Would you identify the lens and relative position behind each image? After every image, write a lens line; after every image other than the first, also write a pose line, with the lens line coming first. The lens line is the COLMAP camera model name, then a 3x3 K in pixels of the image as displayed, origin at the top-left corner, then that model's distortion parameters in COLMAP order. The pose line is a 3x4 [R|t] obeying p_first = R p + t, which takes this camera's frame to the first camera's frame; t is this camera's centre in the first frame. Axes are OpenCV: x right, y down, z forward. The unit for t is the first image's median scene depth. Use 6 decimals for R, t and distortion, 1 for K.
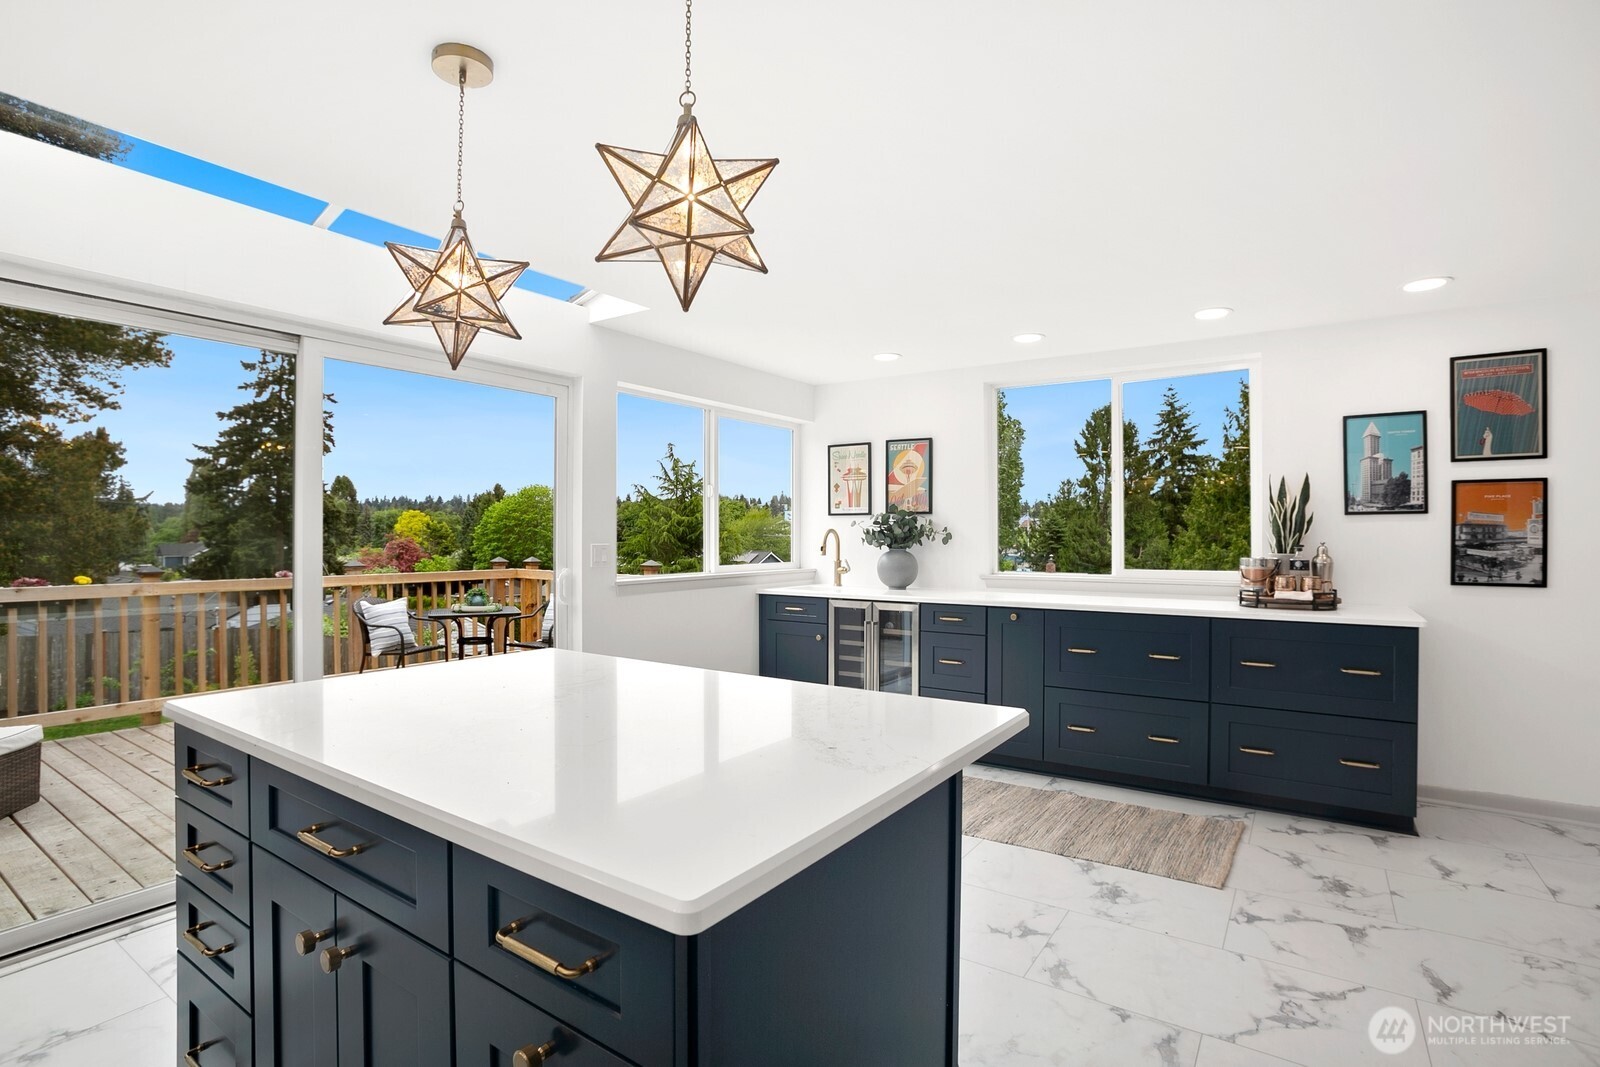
lens RADIAL K [[772.1, 0, 800.0], [0, 772.1, 533.5], [0, 0, 1]] dist [-0.080220, 0.033446]
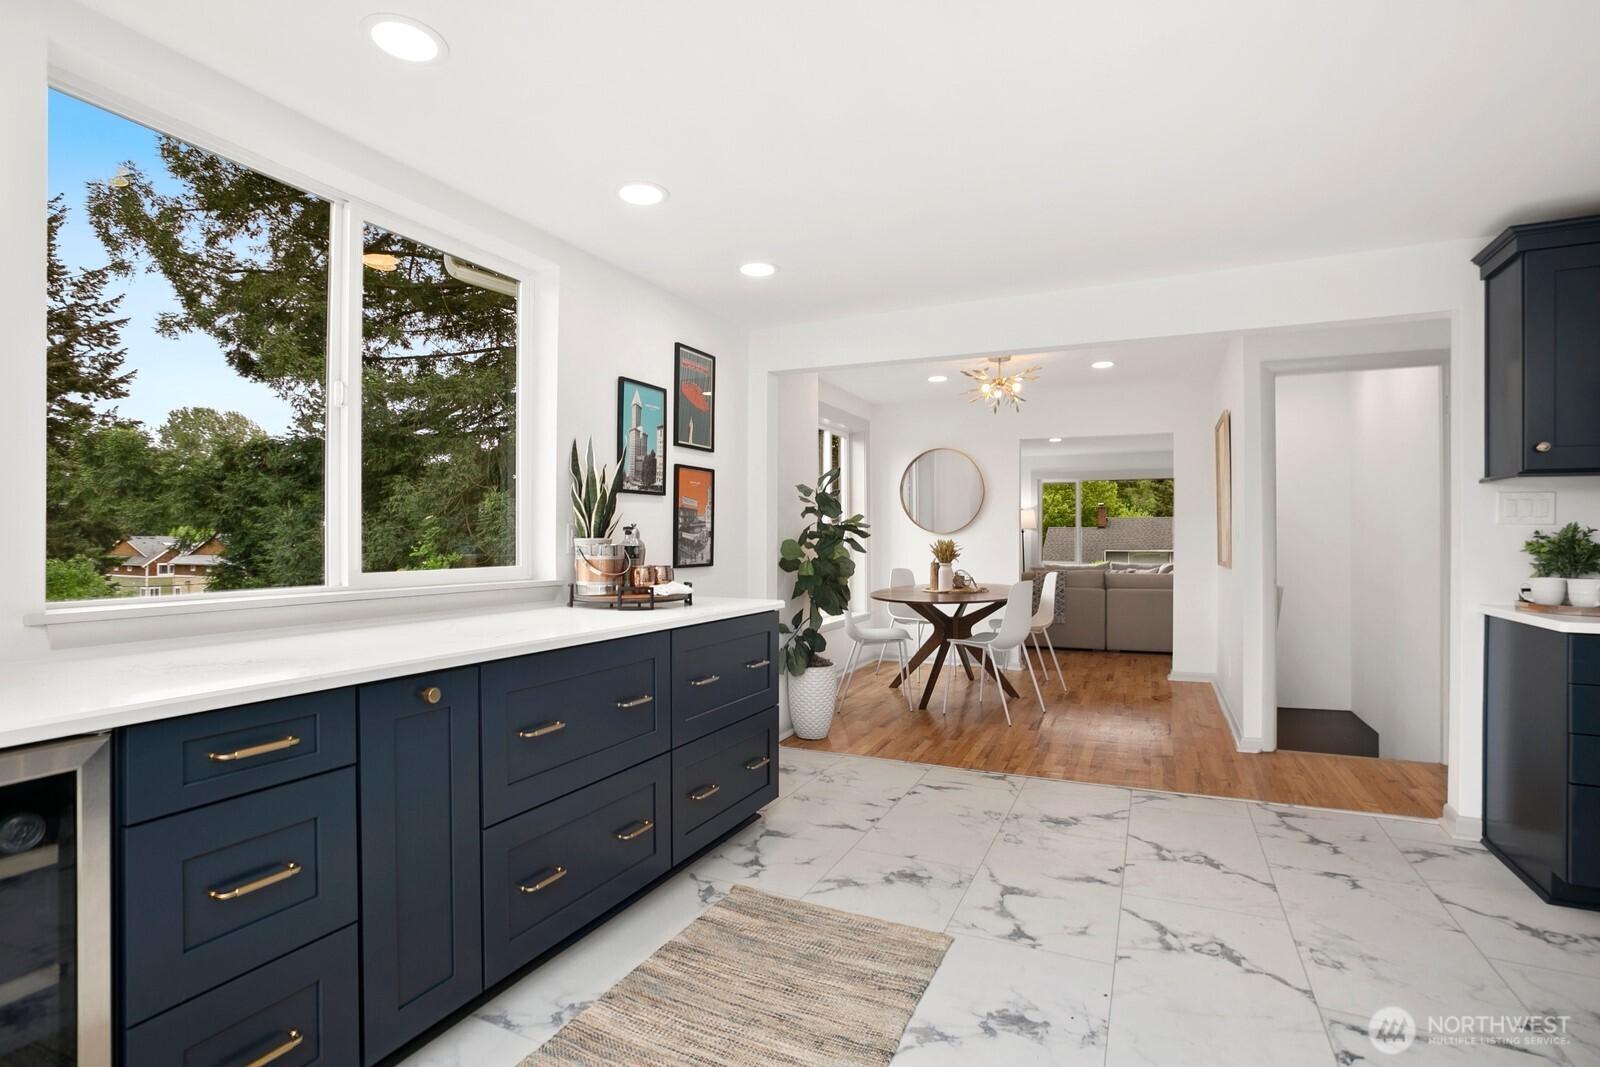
lens RADIAL K [[772.1, 0, 800.0], [0, 772.1, 533.5], [0, 0, 1]] dist [-0.080220, 0.033446]
pose [[-0.156364, 0.004168, 0.987691, -0.173344], [-0.003004, 0.999984, -0.004696, 0.026489], [-0.987695, -0.003701, -0.156349, 0.977614]]
